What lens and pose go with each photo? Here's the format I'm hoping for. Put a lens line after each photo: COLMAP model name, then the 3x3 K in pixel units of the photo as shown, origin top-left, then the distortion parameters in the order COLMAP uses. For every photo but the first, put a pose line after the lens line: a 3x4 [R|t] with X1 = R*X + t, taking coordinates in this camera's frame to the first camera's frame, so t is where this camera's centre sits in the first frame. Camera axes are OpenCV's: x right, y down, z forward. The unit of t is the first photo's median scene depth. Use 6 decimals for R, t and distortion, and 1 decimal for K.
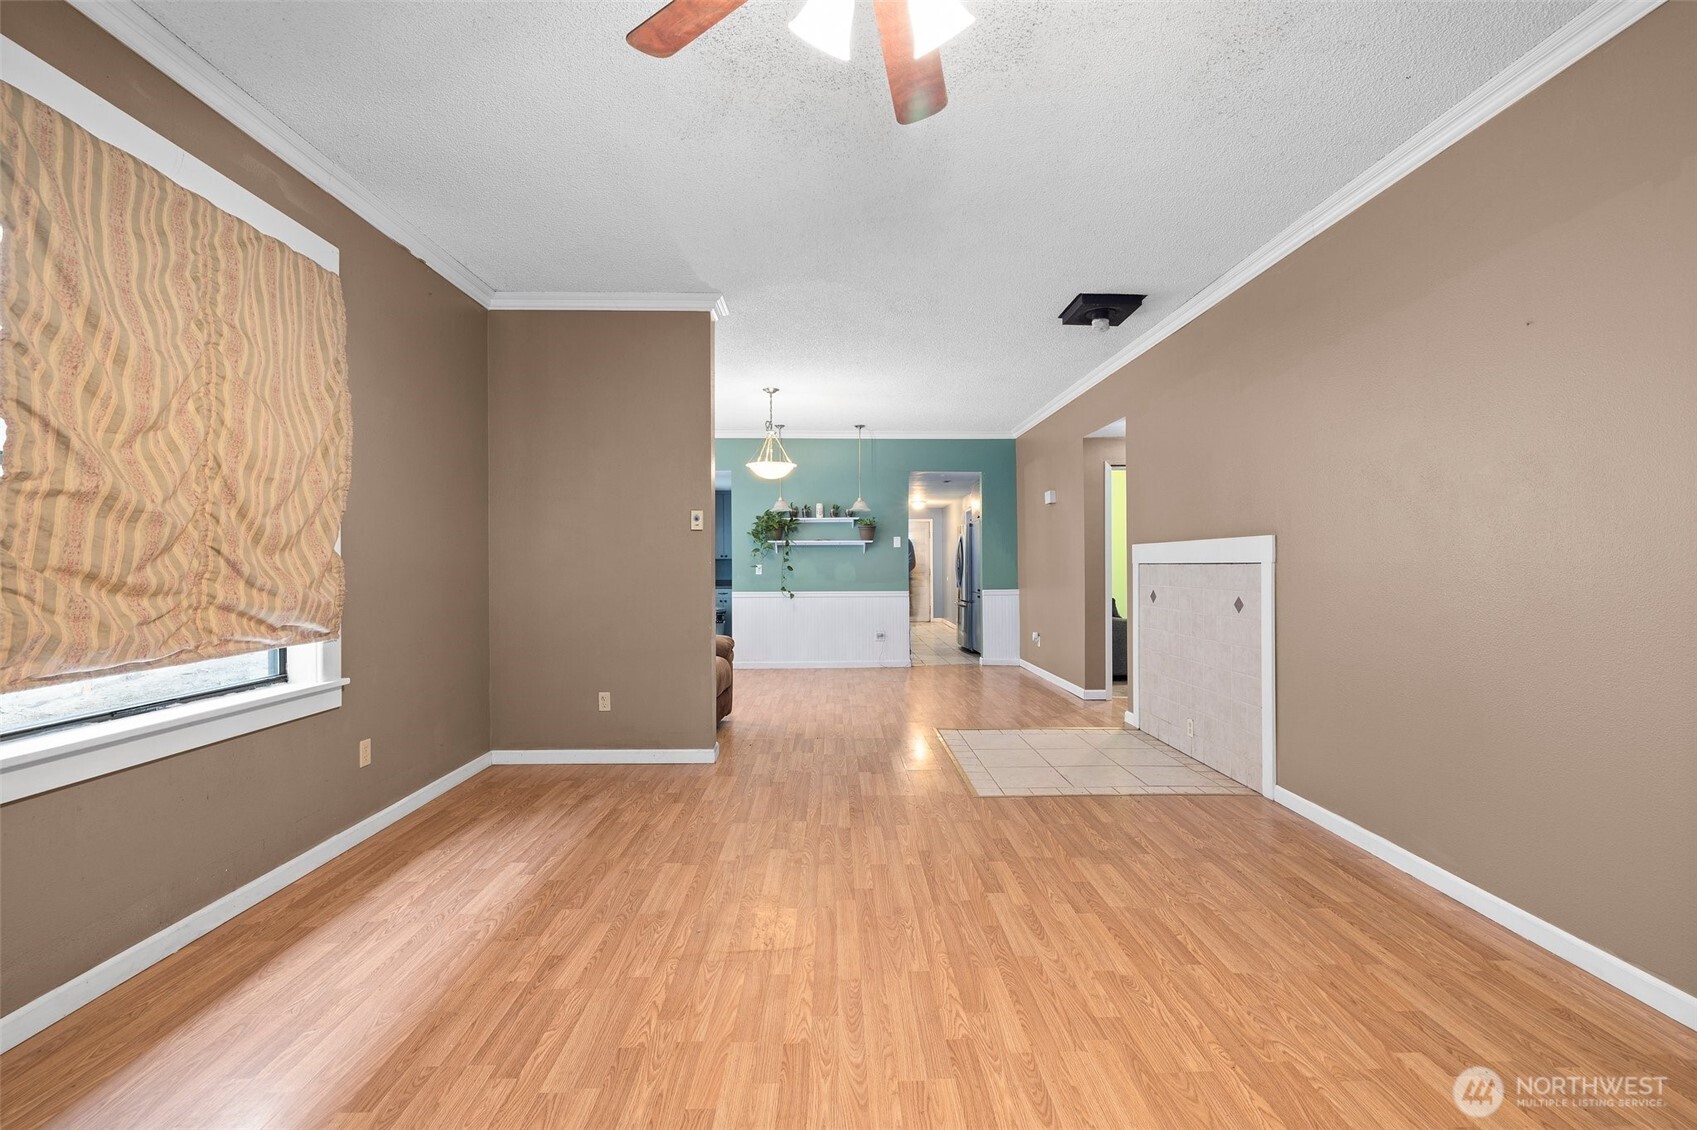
lens RADIAL K [[726.2, 0, 851.8], [0, 726.2, 566.2], [0, 0, 1]] dist [-0.000486, 0.000283]
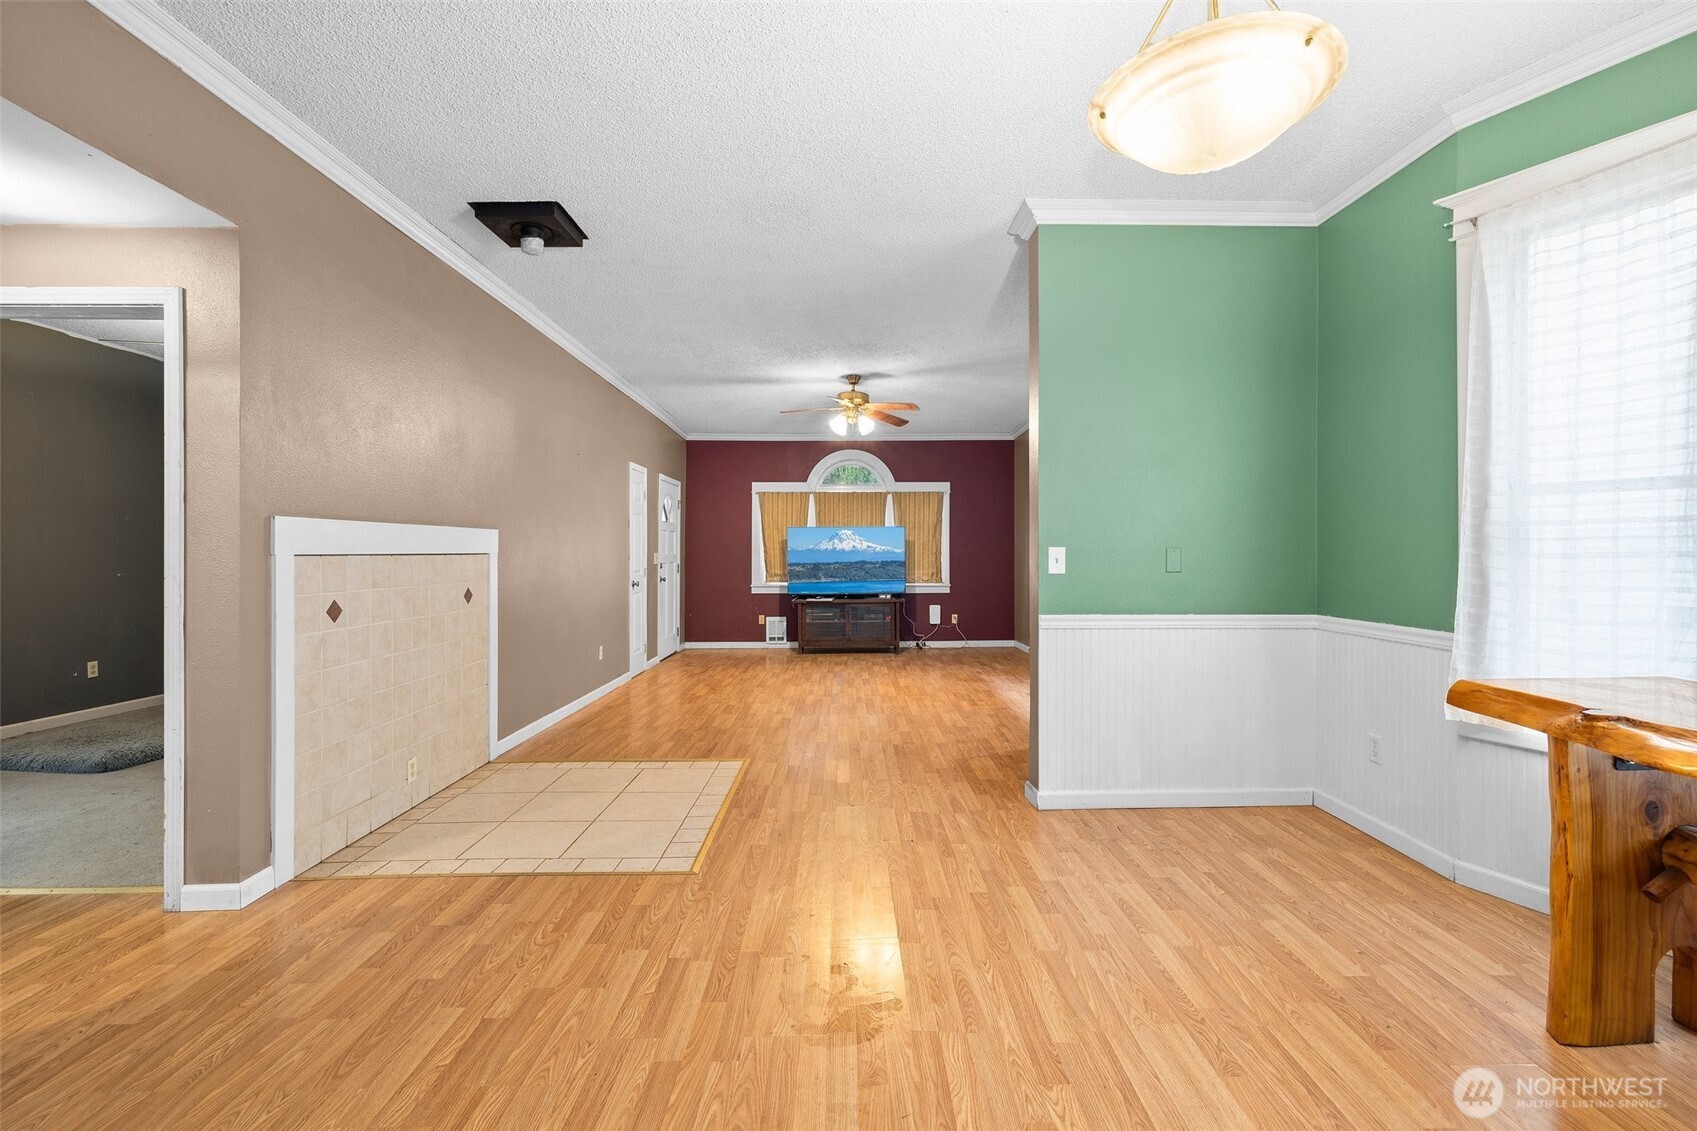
lens RADIAL K [[733.0, 0, 854.0], [0, 733.0, 551.7], [0, 0, 1]] dist [-0.000100, -0.000078]
pose [[-0.999876, 0.004915, 0.014948, -0.014126], [0.004956, 0.999984, 0.002709, -0.008806], [-0.014934, 0.002783, -0.999885, 2.455833]]
